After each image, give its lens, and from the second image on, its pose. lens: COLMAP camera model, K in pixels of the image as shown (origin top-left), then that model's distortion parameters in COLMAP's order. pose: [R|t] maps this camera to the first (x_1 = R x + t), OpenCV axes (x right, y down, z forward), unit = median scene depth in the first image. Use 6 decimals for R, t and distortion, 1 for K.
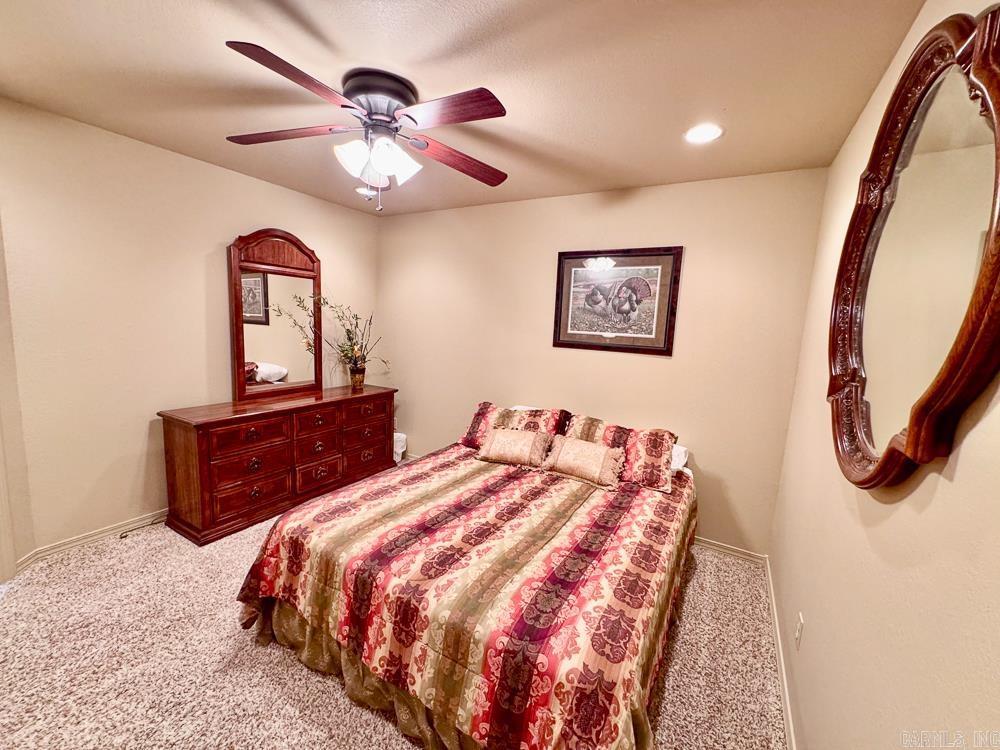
lens RADIAL K [[401.7, 0, 500.0], [0, 401.7, 375.0], [0, 0, 1]] dist [-0.000235, 0.000007]
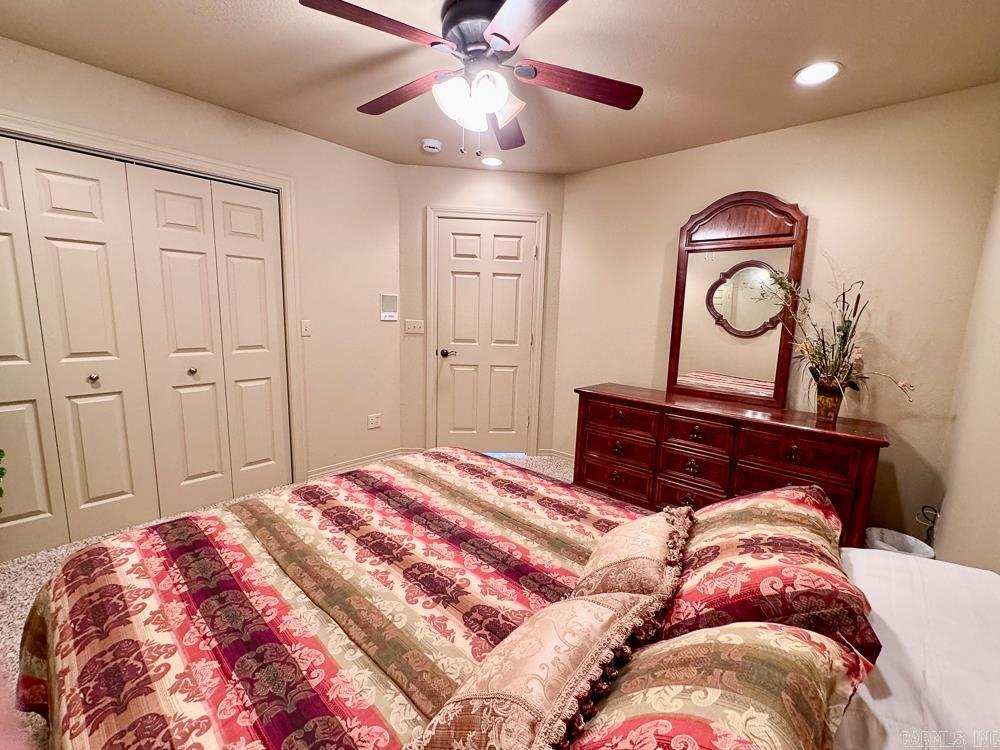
lens RADIAL K [[413.3, 0, 500.0], [0, 413.3, 375.0], [0, 0, 1]] dist [-0.001046, -0.000080]
pose [[-0.179760, 0.097082, -0.978908, 0.594365], [-0.175403, 0.976008, 0.129004, -0.049672], [0.967946, 0.194893, -0.158419, 1.178007]]
